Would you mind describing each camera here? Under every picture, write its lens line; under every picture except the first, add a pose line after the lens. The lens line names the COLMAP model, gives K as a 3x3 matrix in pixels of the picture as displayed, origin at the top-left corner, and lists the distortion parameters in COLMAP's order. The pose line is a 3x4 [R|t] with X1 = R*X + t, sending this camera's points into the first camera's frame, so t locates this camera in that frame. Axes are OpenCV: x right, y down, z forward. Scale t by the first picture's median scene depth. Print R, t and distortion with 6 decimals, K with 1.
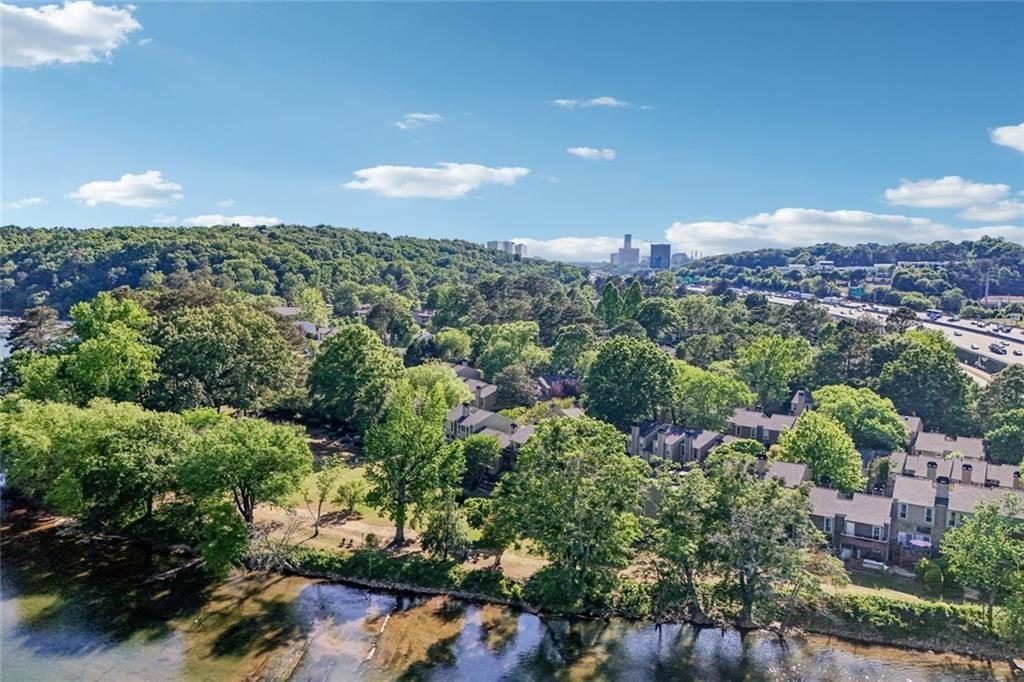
lens RADIAL K [[759.2, 0, 513.6], [0, 759.2, 339.2], [0, 0, 1]] dist [0.053800, -0.030618]
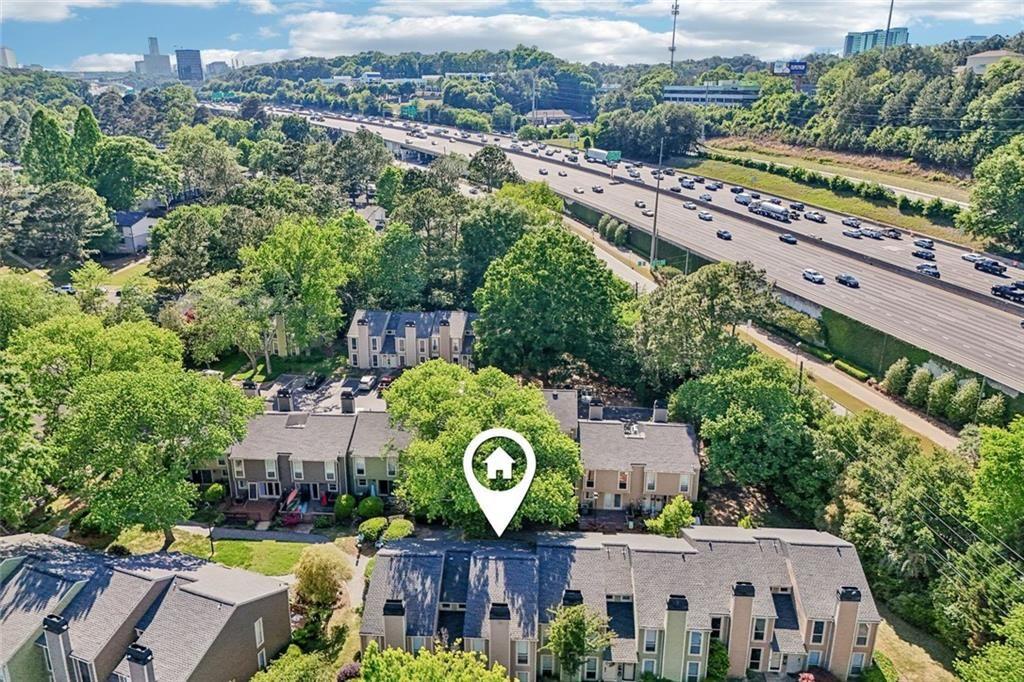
lens RADIAL K [[759.2, 0, 504.7], [0, 759.2, 341.8], [0, 0, 1]] dist [0.053800, -0.030618]
pose [[0.853462, -0.179558, 0.489246, 0.059632], [0.059696, 0.966275, 0.250497, -0.015751], [-0.517725, -0.184584, 0.835398, 0.149266]]
